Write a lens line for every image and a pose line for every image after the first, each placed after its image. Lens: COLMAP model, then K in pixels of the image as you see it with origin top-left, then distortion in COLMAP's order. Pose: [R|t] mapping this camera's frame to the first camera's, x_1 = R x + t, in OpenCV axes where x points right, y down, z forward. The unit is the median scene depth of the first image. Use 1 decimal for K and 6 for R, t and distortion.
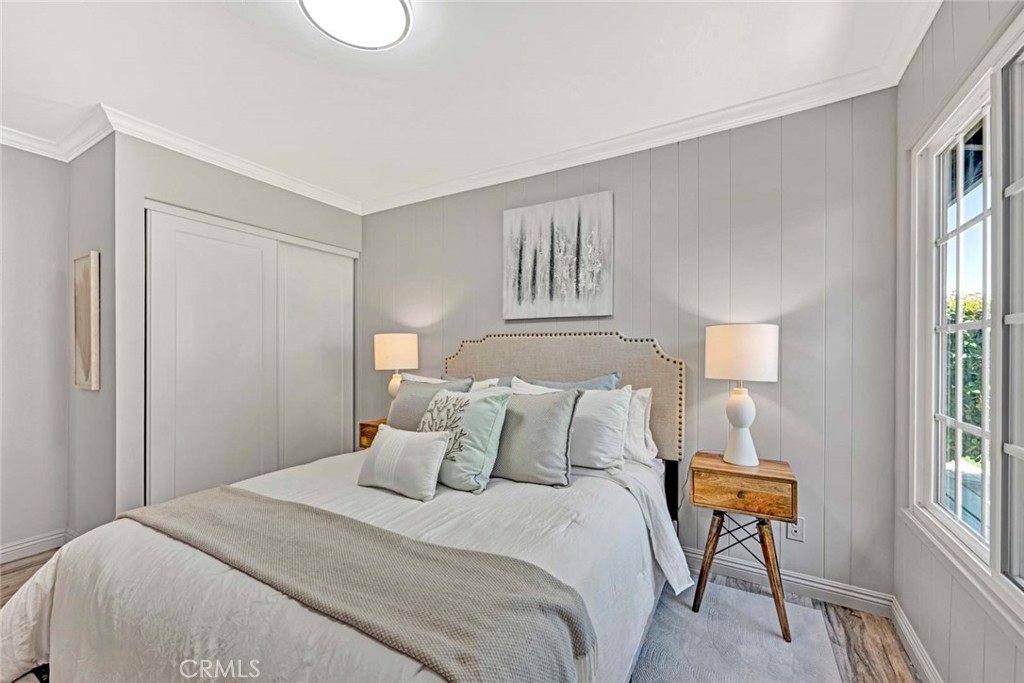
lens RADIAL K [[420.5, 0, 502.7], [0, 420.5, 353.4], [0, 0, 1]] dist [0.002754, -0.001935]
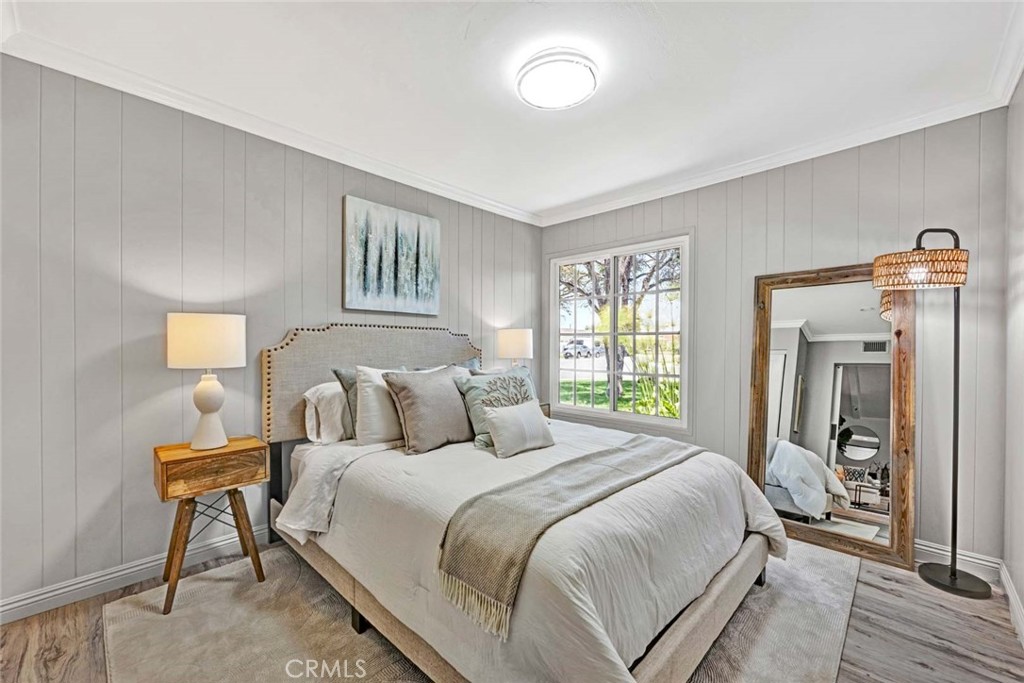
lens RADIAL K [[420.5, 0, 511.2], [0, 420.5, 349.4], [0, 0, 1]] dist [0.002754, -0.001935]
pose [[0.225174, -0.015420, 0.974197, -0.911744], [-0.010659, 0.999776, 0.018288, -0.009041], [-0.974260, -0.014502, 0.224959, 0.443496]]
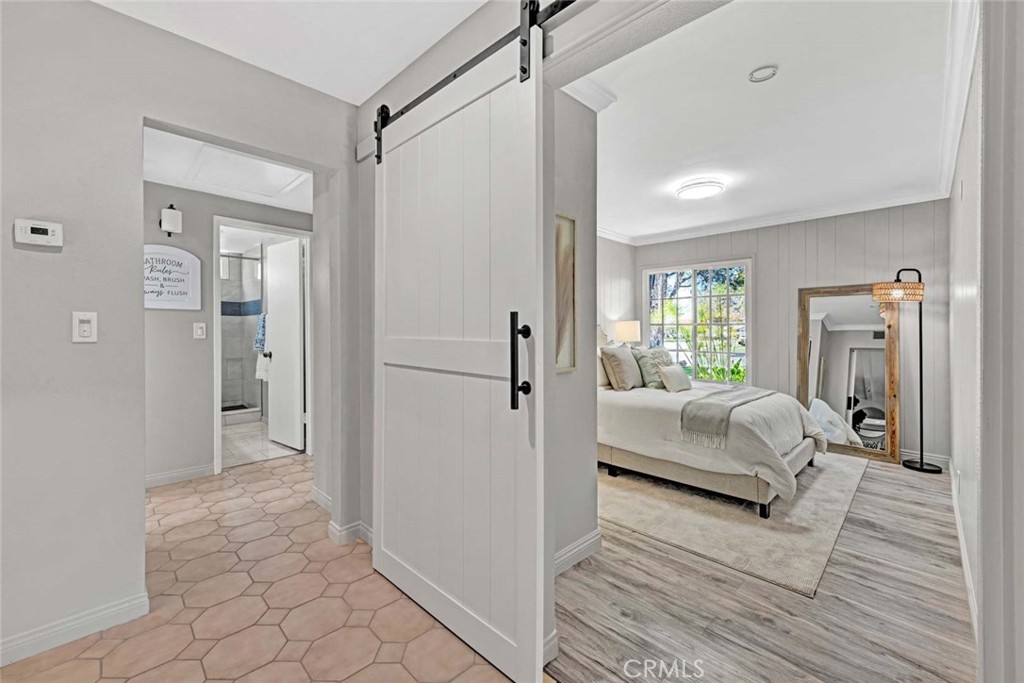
lens RADIAL K [[420.5, 0, 516.5], [0, 420.5, 326.3], [0, 0, 1]] dist [0.002754, -0.001935]
pose [[0.236484, 0.008175, 0.971601, -2.008227], [-0.016481, 0.999854, -0.004402, -0.007809], [-0.971496, -0.014972, 0.236584, 0.960296]]
